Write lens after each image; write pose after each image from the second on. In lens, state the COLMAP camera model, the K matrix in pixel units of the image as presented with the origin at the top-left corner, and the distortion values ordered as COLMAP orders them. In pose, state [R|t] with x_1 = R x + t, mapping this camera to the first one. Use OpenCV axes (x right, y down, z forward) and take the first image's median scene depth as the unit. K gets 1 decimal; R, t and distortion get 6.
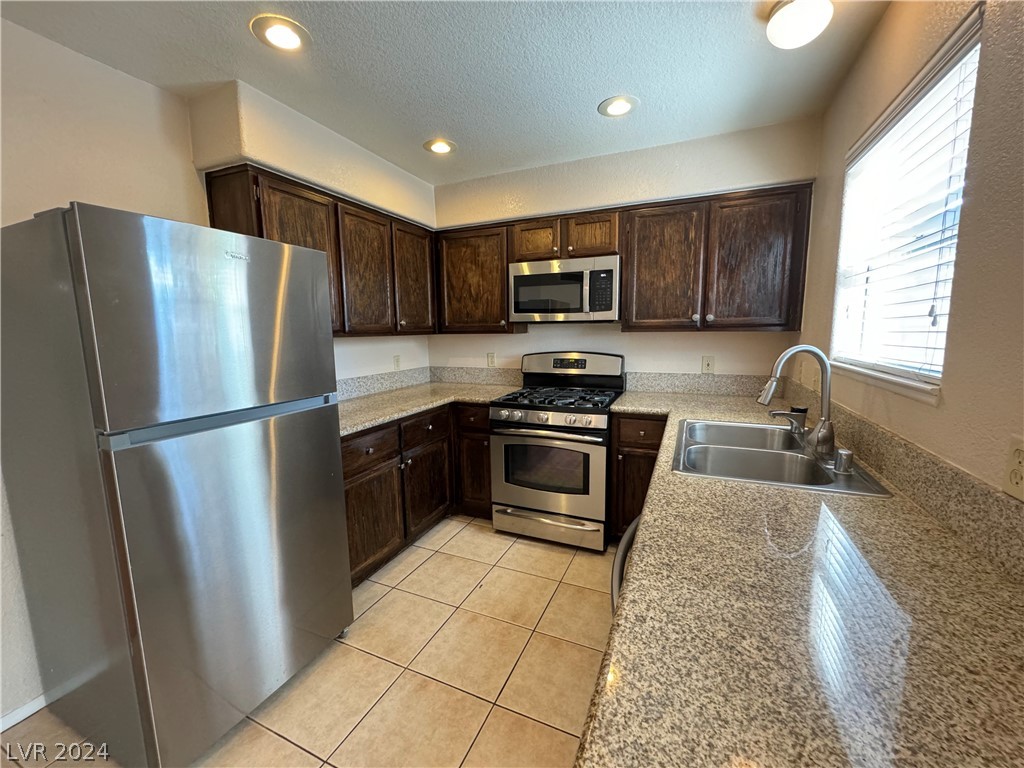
lens RADIAL K [[411.9, 0, 512.6], [0, 411.9, 383.9], [0, 0, 1]] dist [-0.001979, -0.000016]
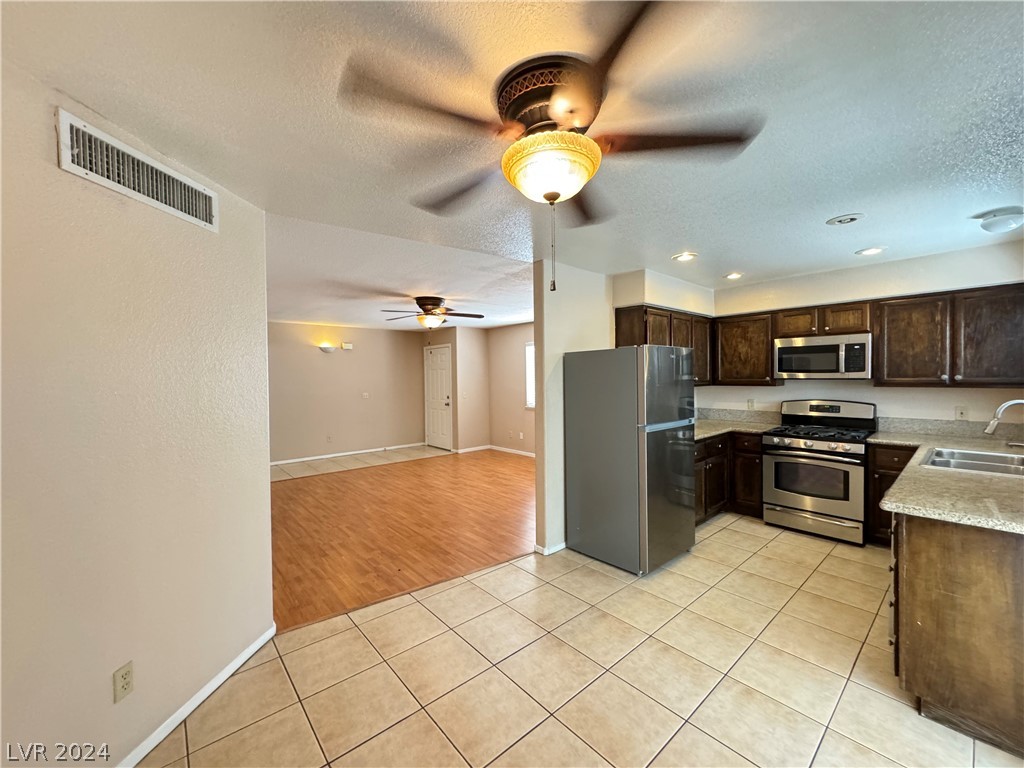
lens RADIAL K [[411.9, 0, 512.9], [0, 411.9, 384.7], [0, 0, 1]] dist [-0.001979, -0.000016]
pose [[0.907756, 0.010774, -0.419360, -0.260661], [-0.054818, 0.994145, -0.093119, 0.062763], [0.415902, 0.107518, 0.903031, -0.762467]]
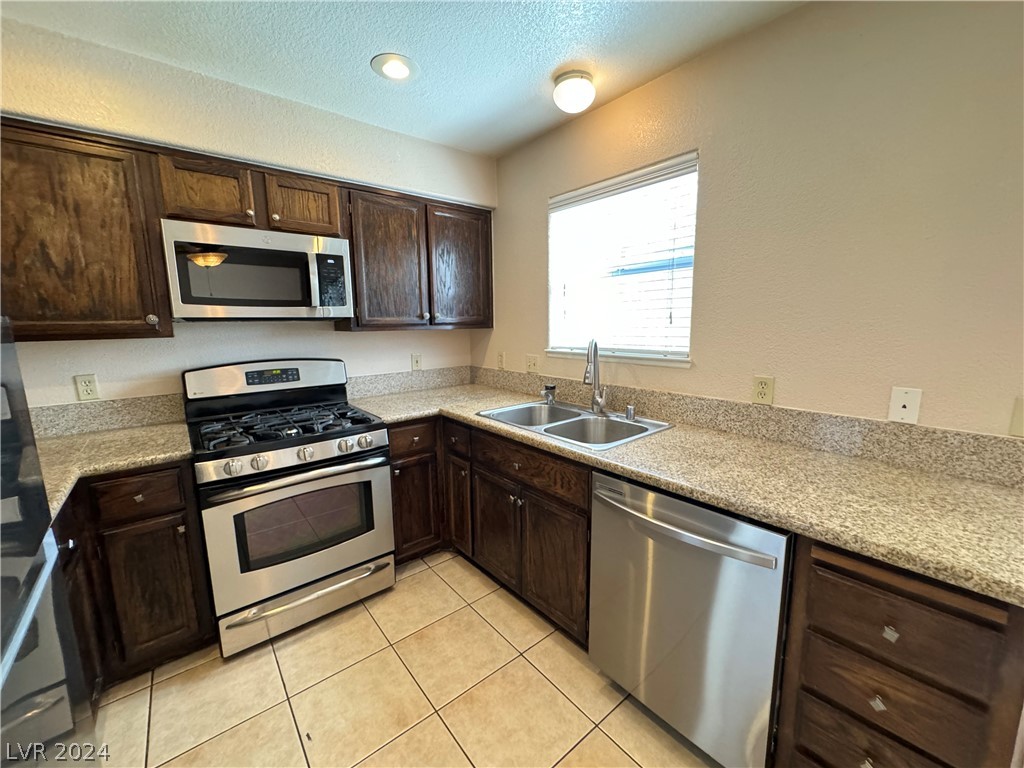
lens RADIAL K [[411.9, 0, 511.6], [0, 411.9, 383.3], [0, 0, 1]] dist [-0.001979, -0.000016]
pose [[0.450142, -0.128737, 0.883628, -0.362991], [0.125123, 0.988884, 0.080332, -0.049107], [-0.884147, 0.074401, 0.461246, 0.335322]]
